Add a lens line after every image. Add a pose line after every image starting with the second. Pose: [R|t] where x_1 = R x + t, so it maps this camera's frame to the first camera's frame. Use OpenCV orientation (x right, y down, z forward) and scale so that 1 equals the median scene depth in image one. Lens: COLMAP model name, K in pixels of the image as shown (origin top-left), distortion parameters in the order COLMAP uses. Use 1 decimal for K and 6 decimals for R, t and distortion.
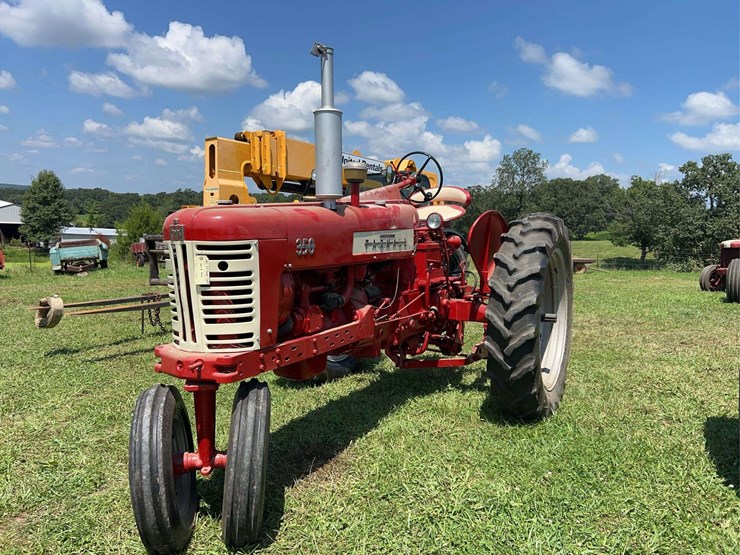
lens RADIAL K [[553.5, 0, 371.1], [0, 553.5, 281.4], [0, 0, 1]] dist [0.061881, -0.072219]
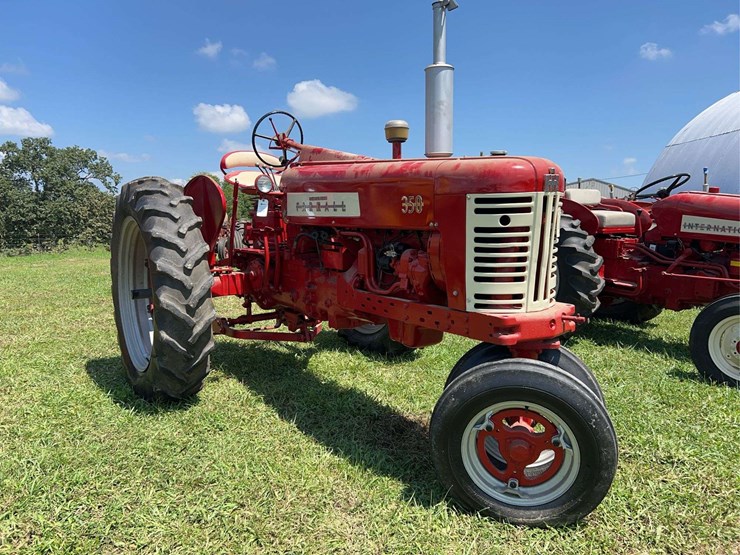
lens RADIAL K [[560.3, 0, 370.6], [0, 560.3, 280.8], [0, 0, 1]] dist [-0.001041, 0.000679]
pose [[0.451916, -0.118461, 0.884160, -0.873939], [0.093913, 0.991954, 0.084902, -0.021683], [-0.887103, 0.044665, 0.459405, 0.552143]]
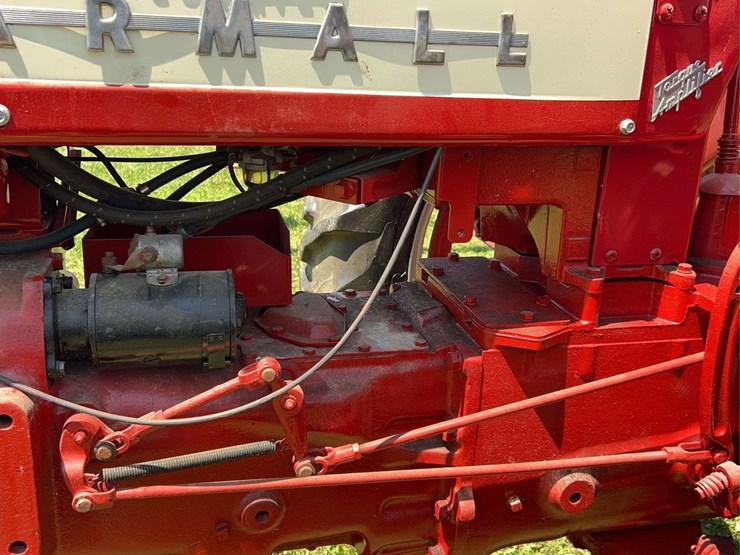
lens RADIAL K [[762.4, 0, 369.8], [0, 762.4, 282.0], [0, 0, 1]] dist [0.015328, 0.009228]
pose [[0.673448, 0.254838, -0.693920, 0.215501], [-0.109418, 0.962725, 0.247364, -0.057893], [0.731092, -0.090660, 0.676229, 0.865786]]
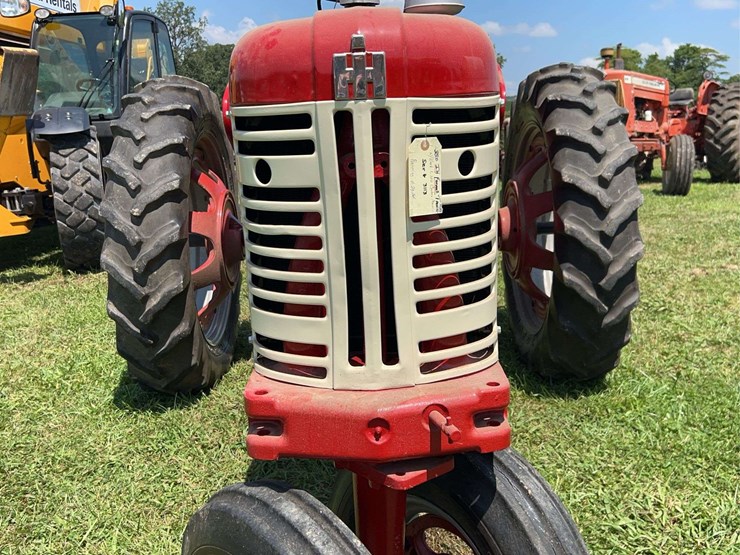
lens RADIAL K [[762.4, 0, 369.8], [0, 762.4, 282.0], [0, 0, 1]] dist [0.015328, 0.009228]
pose [[0.870860, -0.133801, 0.472970, -0.387070], [0.076445, 0.987397, 0.138576, -0.016068], [-0.485551, -0.084524, 0.870113, 0.365959]]
